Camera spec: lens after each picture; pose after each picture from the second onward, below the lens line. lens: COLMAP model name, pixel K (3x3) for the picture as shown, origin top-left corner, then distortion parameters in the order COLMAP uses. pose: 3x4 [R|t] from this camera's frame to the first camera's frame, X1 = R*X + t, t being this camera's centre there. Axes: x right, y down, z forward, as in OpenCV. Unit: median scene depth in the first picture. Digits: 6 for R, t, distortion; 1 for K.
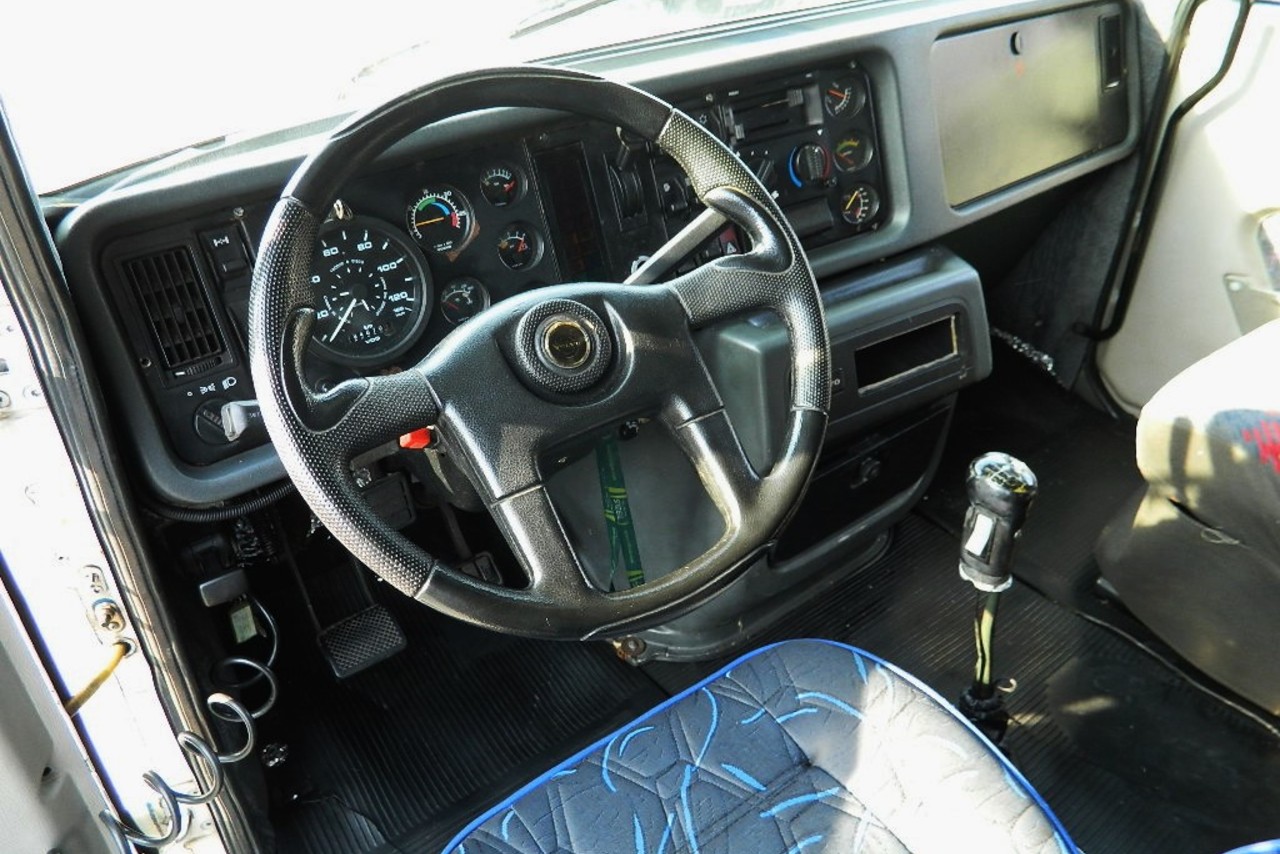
lens RADIAL K [[917.8, 0, 640.0], [0, 917.8, 427.0], [0, 0, 1]] dist [0.004610, 0.003596]
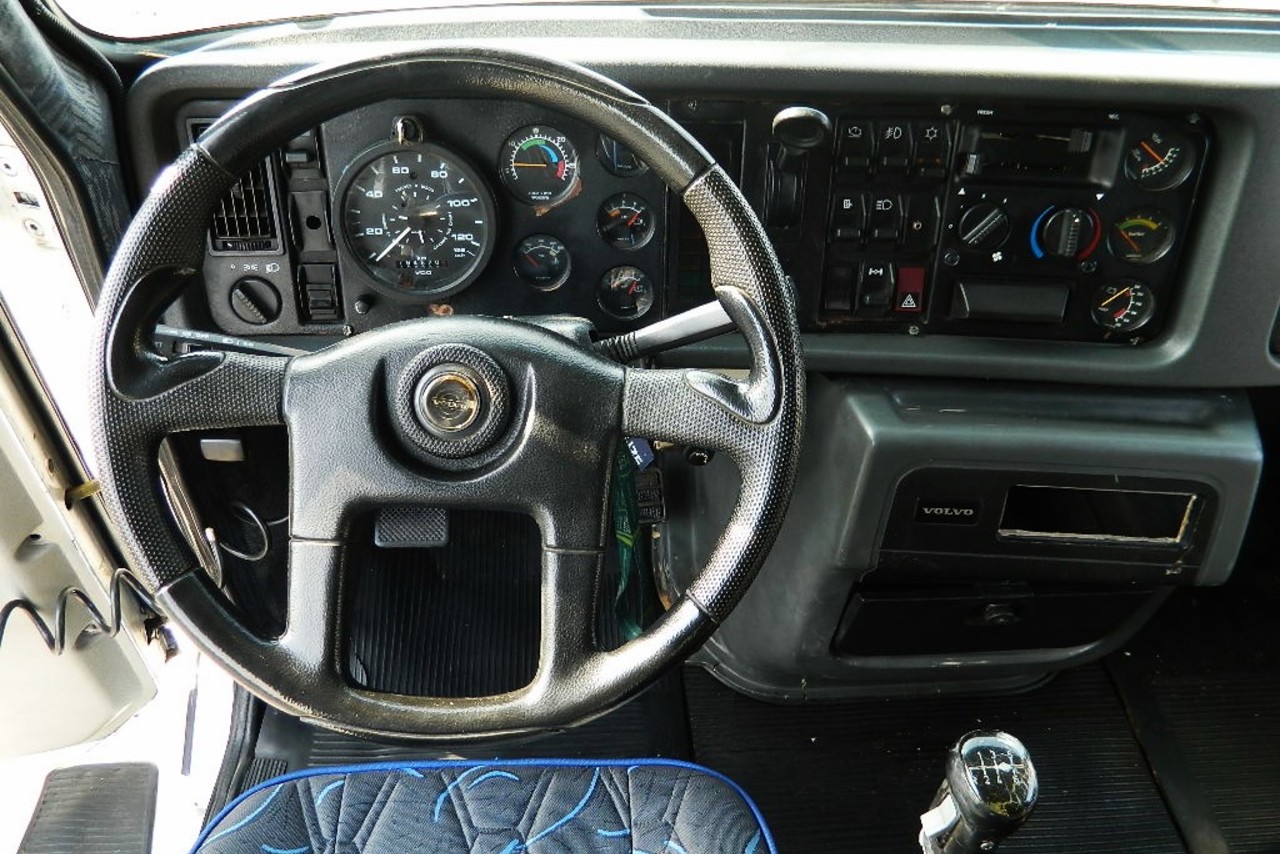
lens RADIAL K [[934.1, 0, 640.0], [0, 934.1, 427.0], [0, 0, 1]] dist [0.008517, -0.000146]
pose [[0.835722, 0.429283, -0.342469, 0.273893], [-0.360794, 0.899368, 0.246912, -0.257475], [0.414000, -0.082790, 0.906504, 0.211910]]
